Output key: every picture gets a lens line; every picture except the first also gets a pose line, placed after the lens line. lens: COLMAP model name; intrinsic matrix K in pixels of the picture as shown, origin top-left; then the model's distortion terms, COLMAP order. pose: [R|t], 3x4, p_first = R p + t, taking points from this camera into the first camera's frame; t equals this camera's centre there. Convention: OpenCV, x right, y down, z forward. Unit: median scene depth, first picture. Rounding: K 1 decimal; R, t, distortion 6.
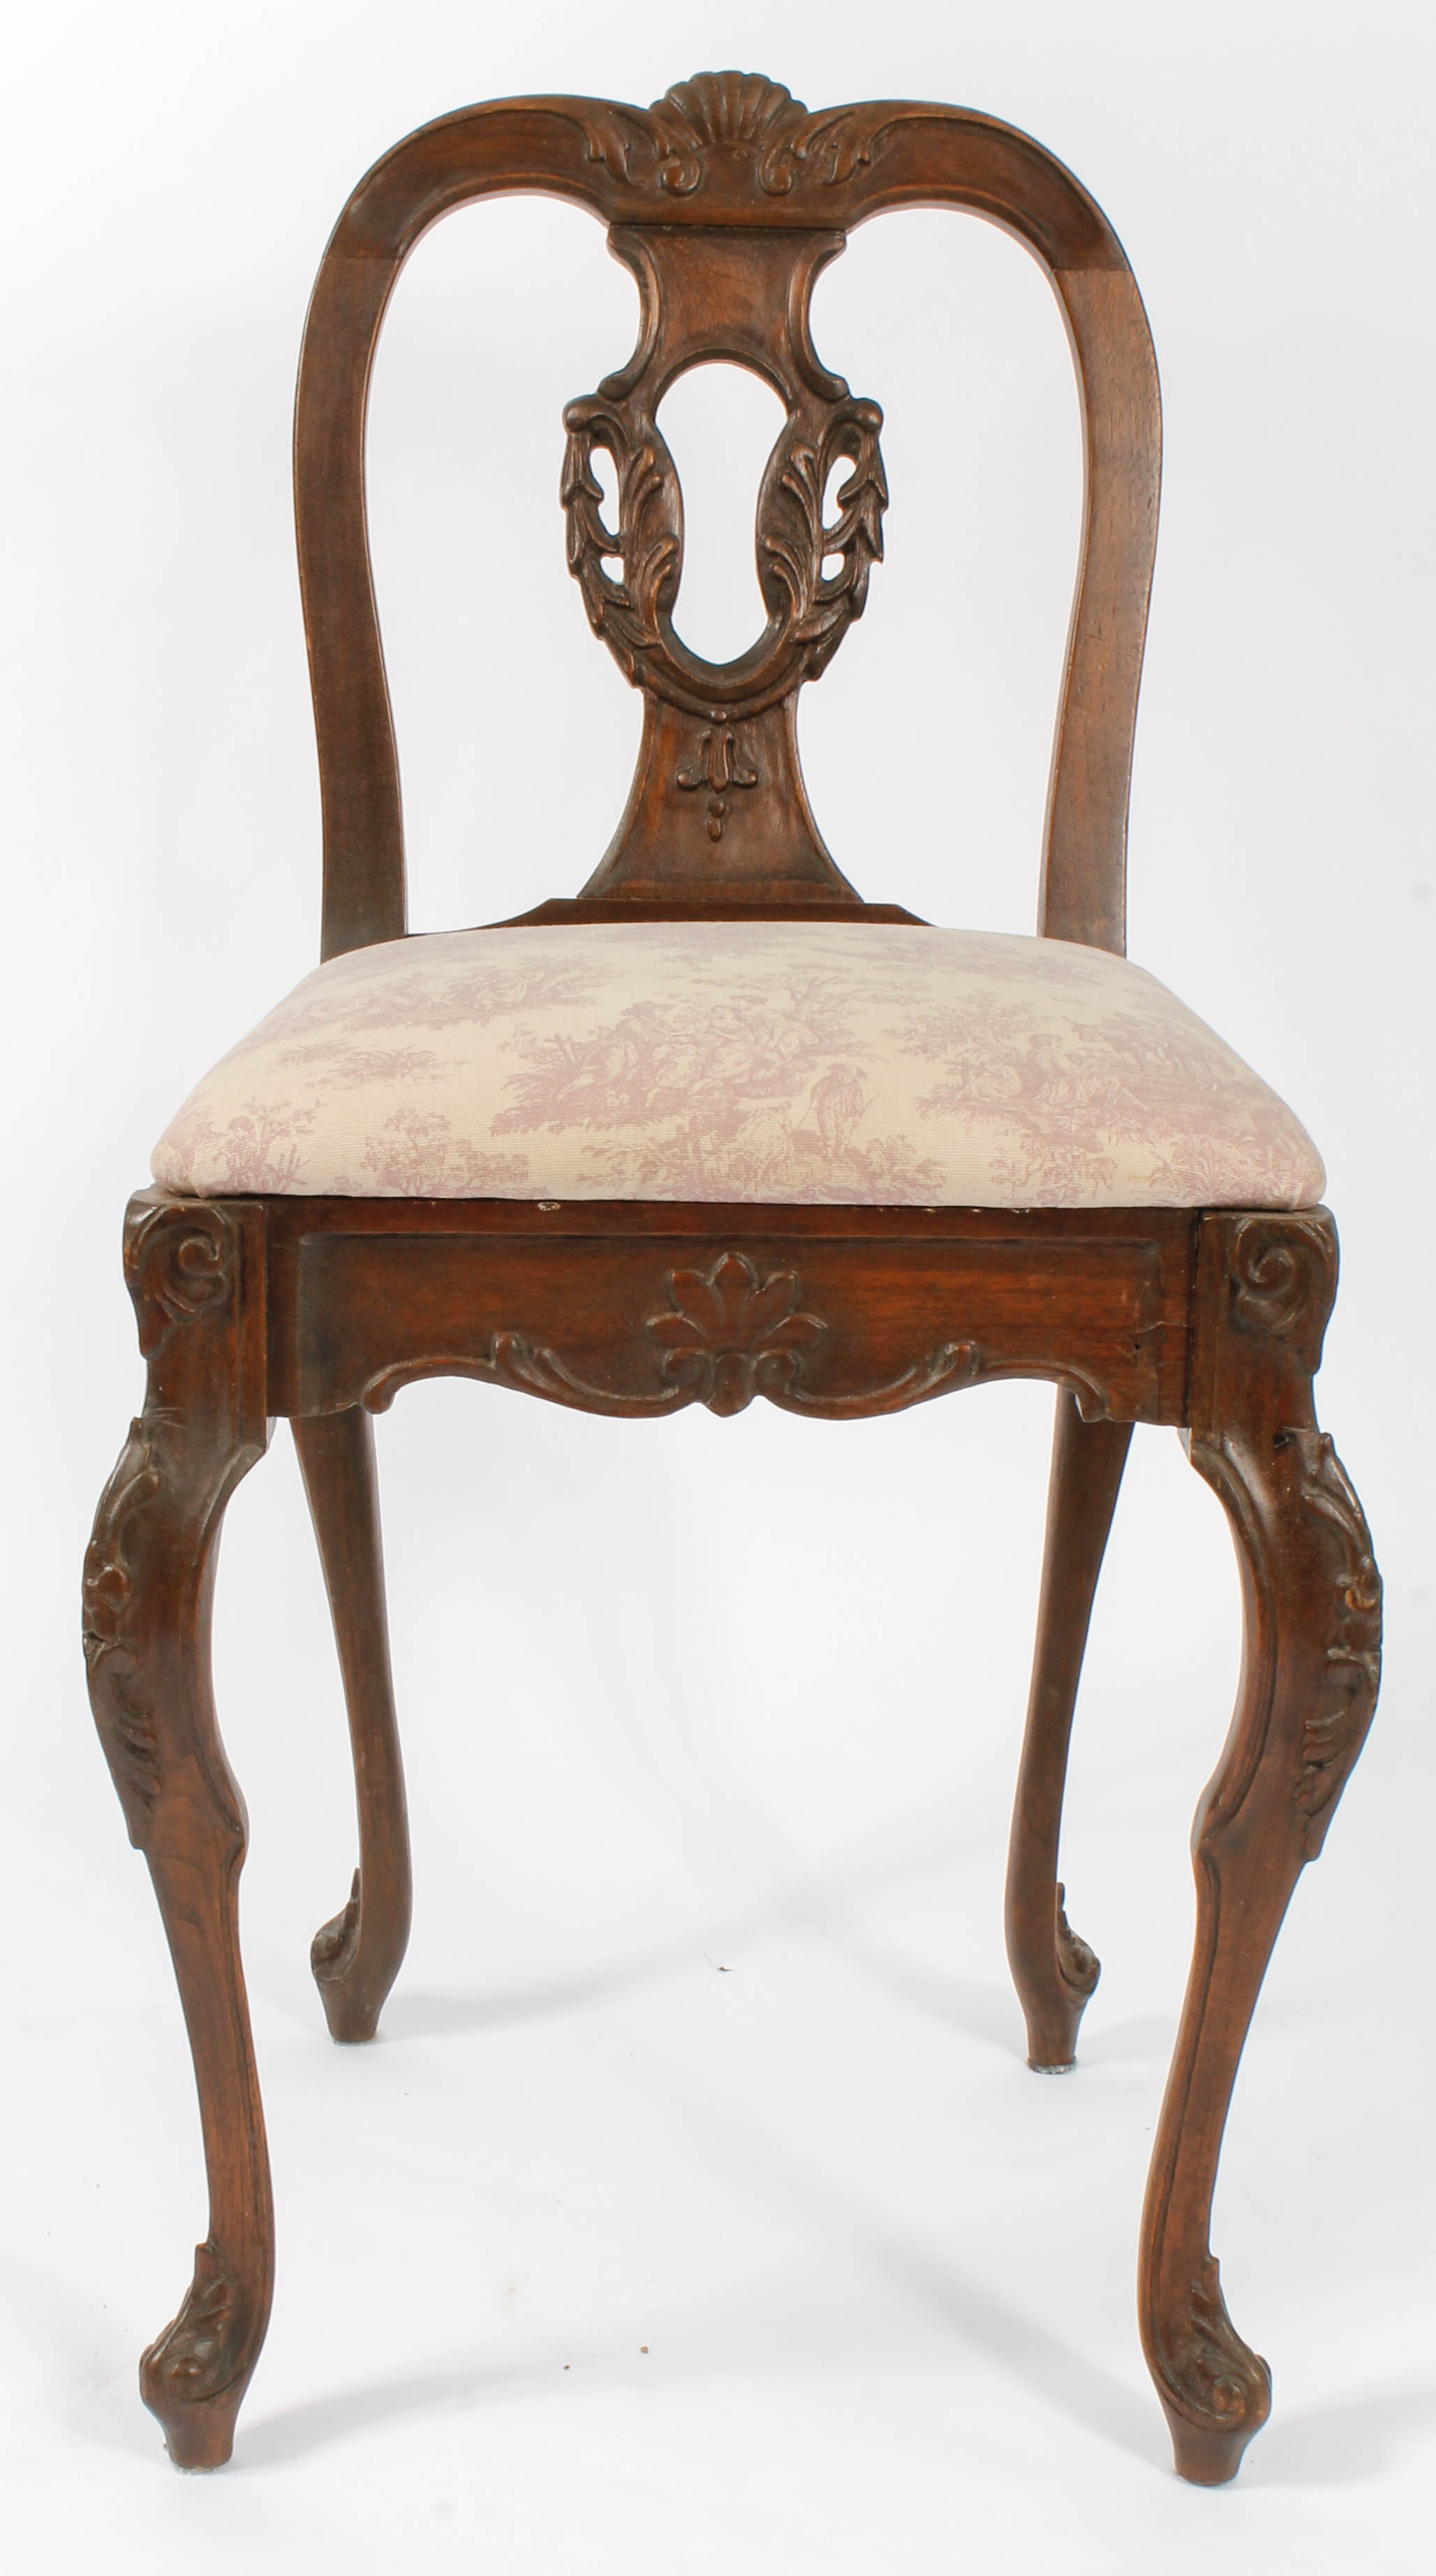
lens RADIAL K [[3892.9, 0, 609.2], [0, 3892.9, 1328.5], [0, 0, 1]] dist [-0.084970, 0.000000]
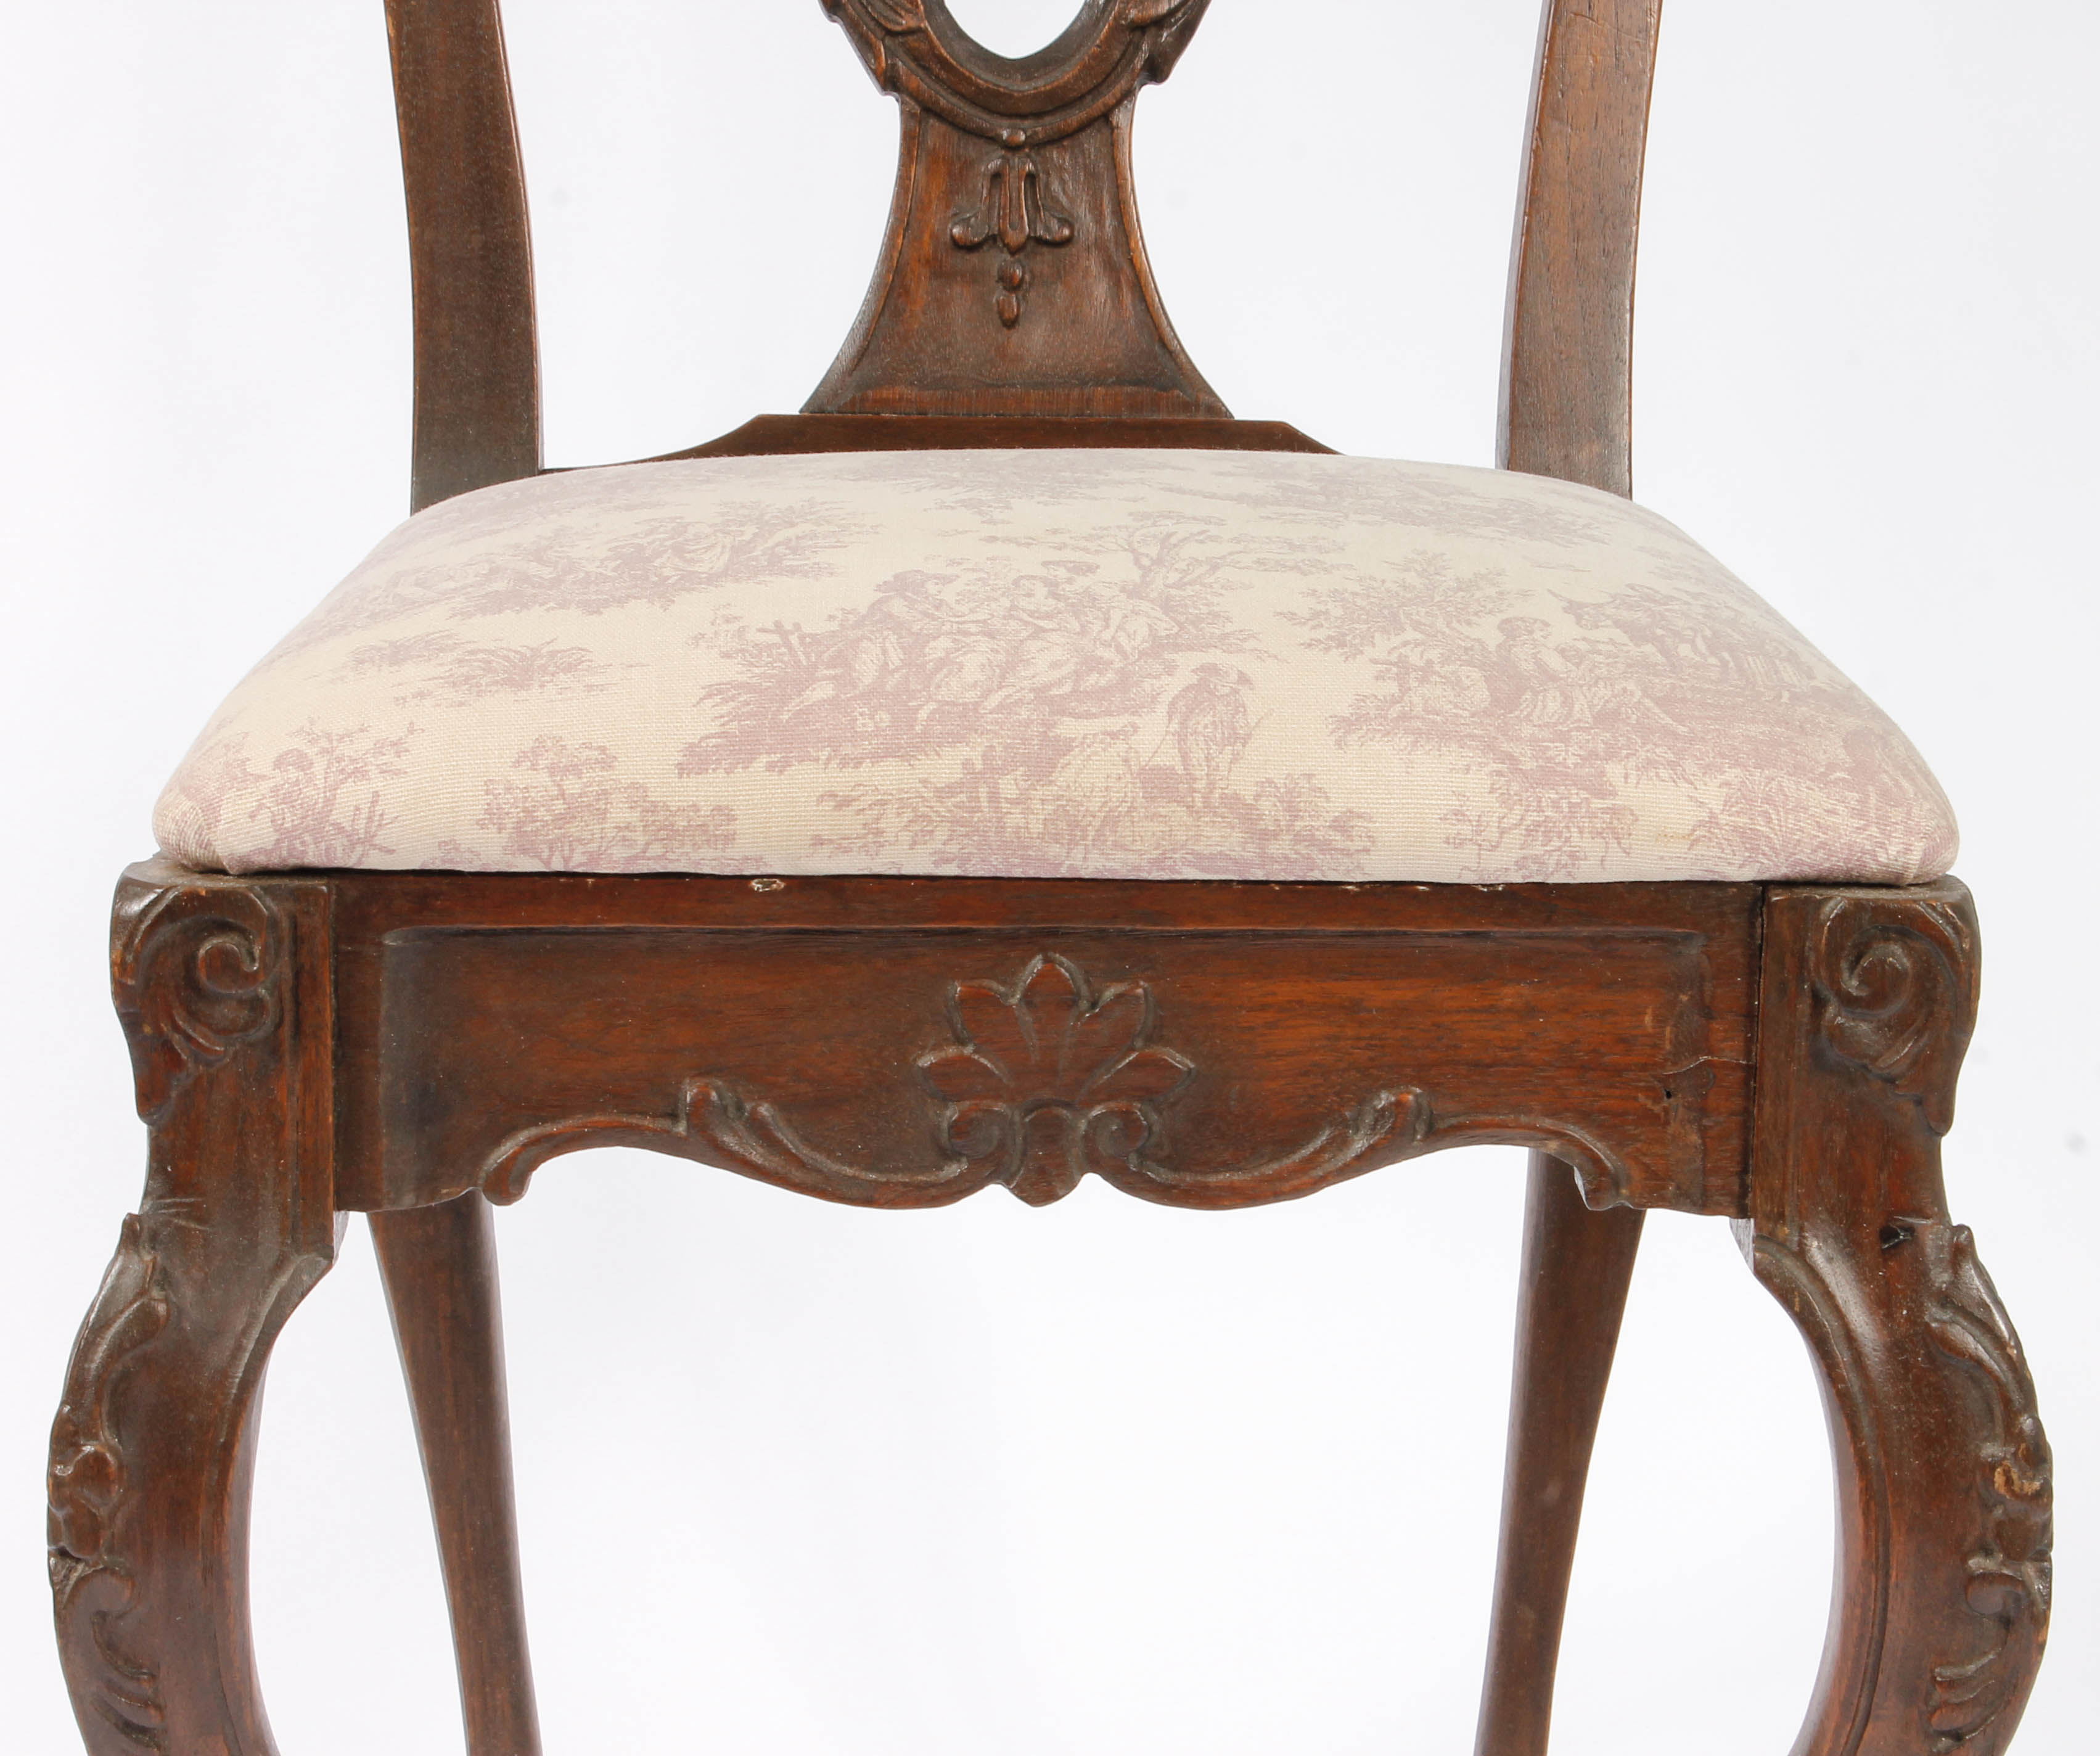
lens RADIAL K [[5622.1, 0, 967.0], [0, 5622.1, 922.8], [0, 0, 1]] dist [0.050923, 0.000000]
pose [[0.999645, -0.005440, 0.026074, -0.006611], [0.005998, 0.999754, -0.021359, -0.004688], [-0.025951, 0.021508, 0.999432, 0.057444]]
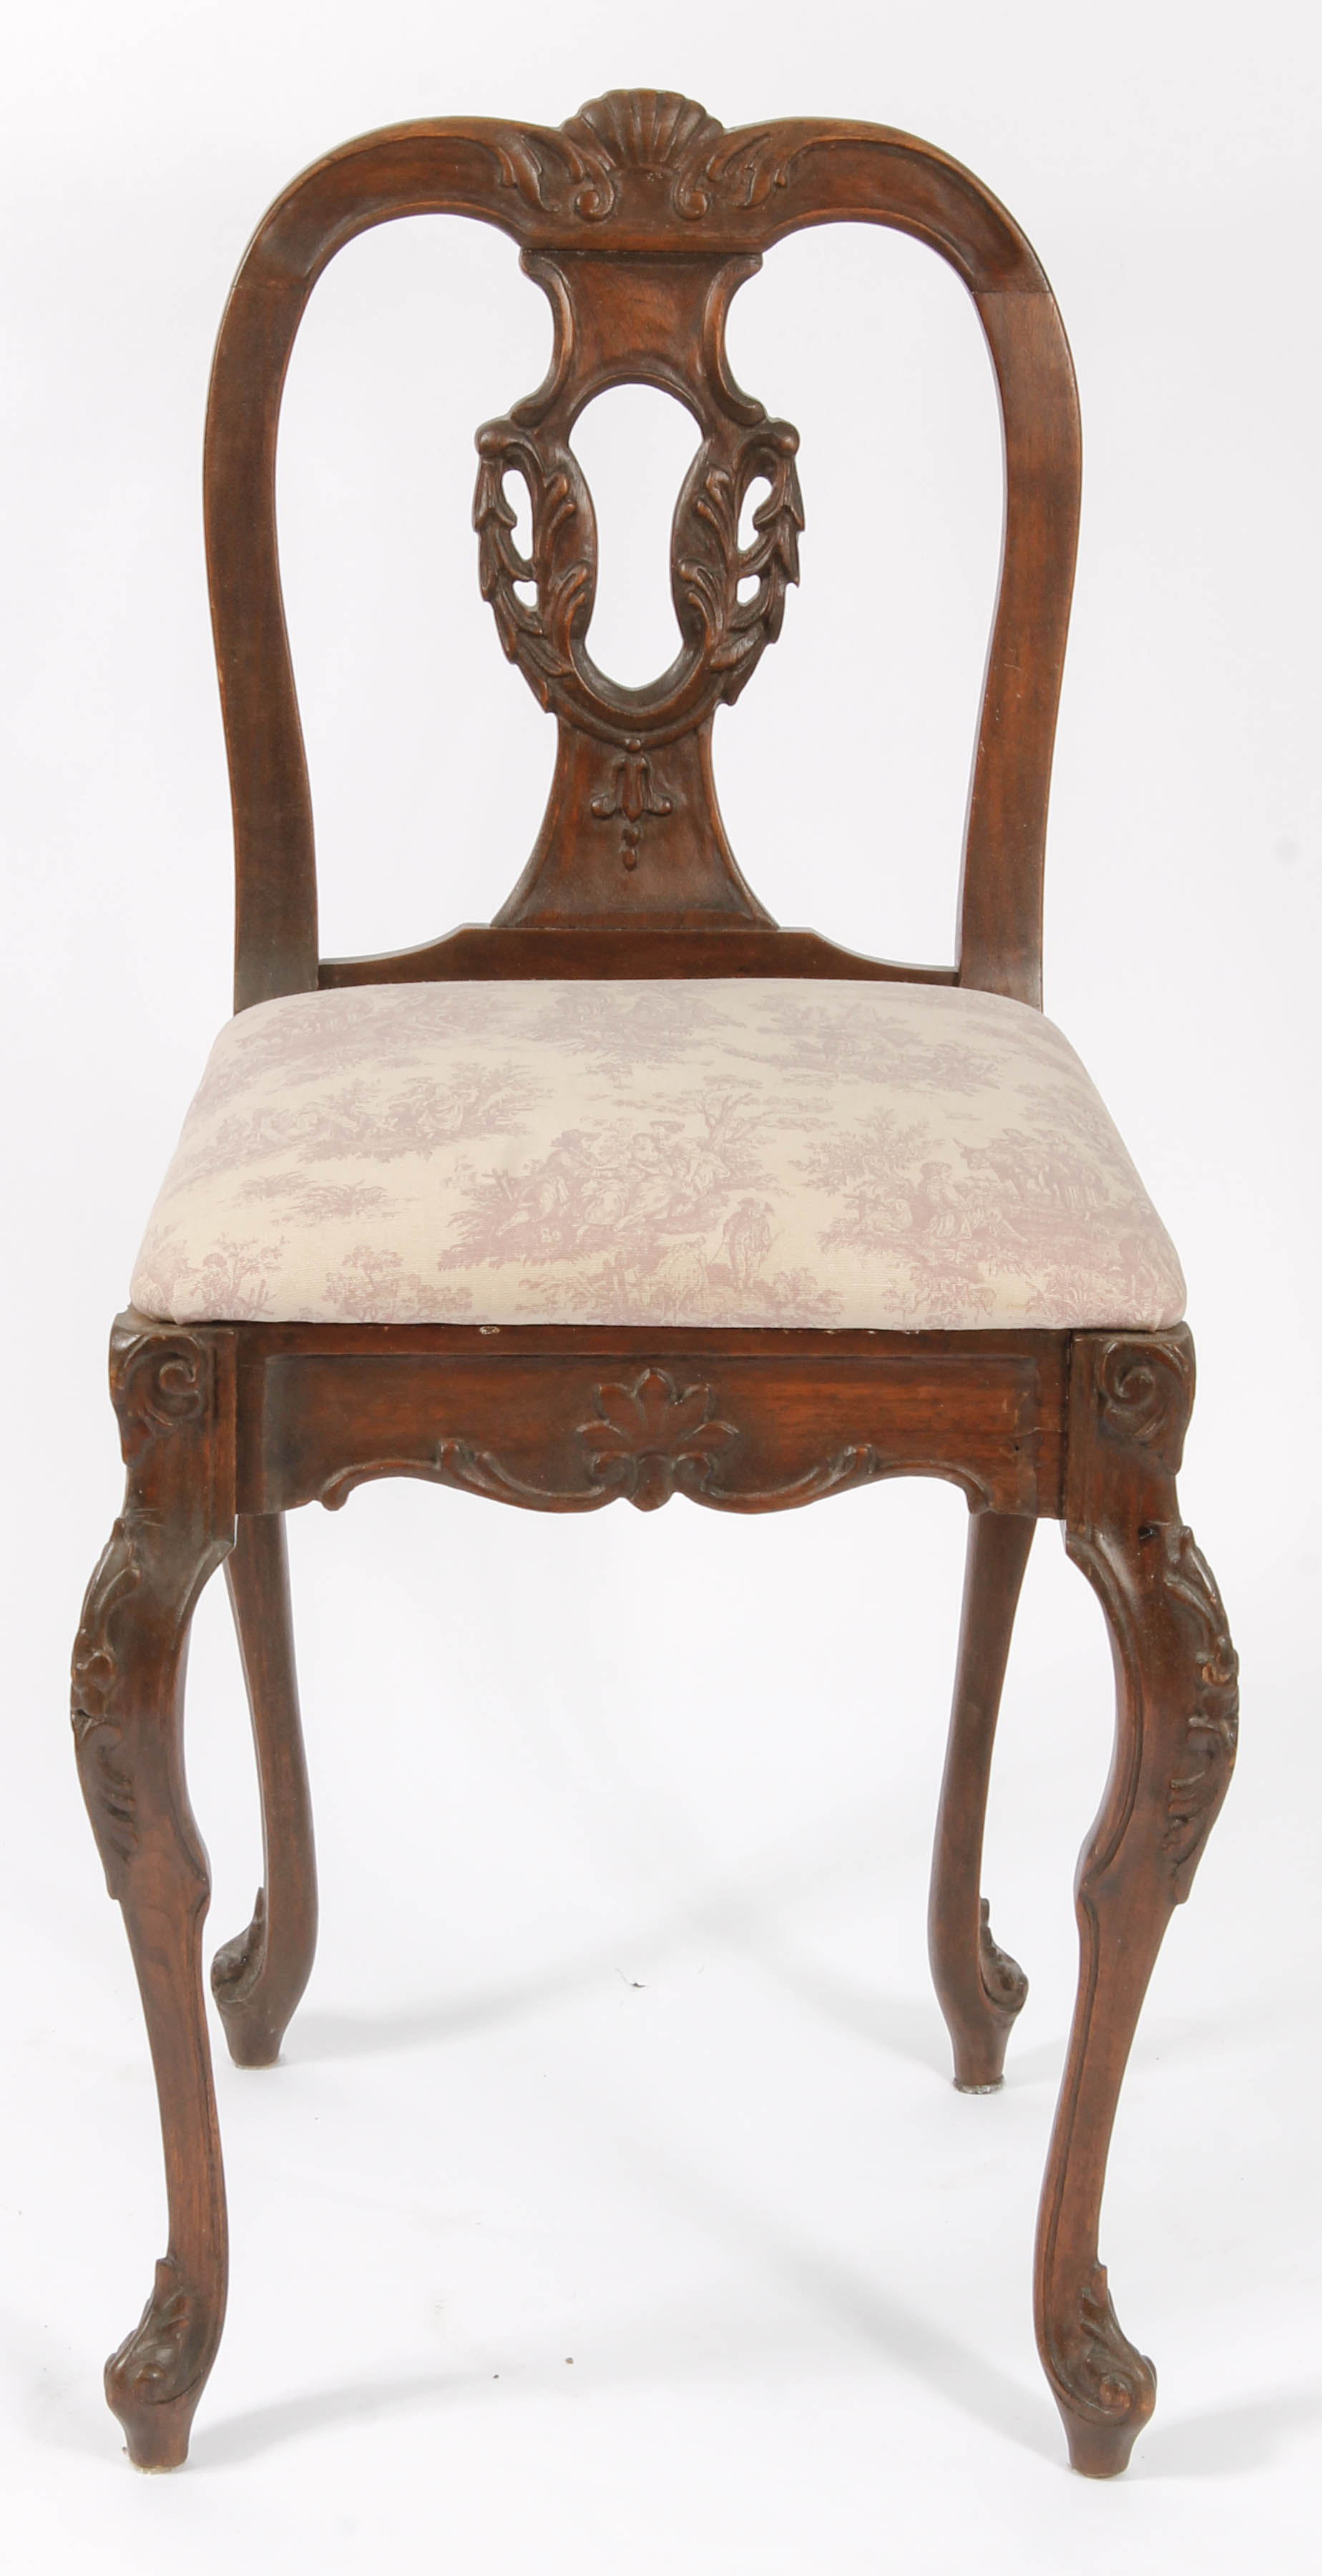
lens RADIAL K [[7524.2, 0, 441.7], [0, 7524.2, 1322.7], [0, 0, 1]] dist [0.072078, 0.000000]
pose [[0.999928, -0.006006, 0.010423, -0.051144], [0.005051, 0.995987, 0.089361, -0.224163], [-0.010918, -0.089301, 0.995945, -1.139420]]
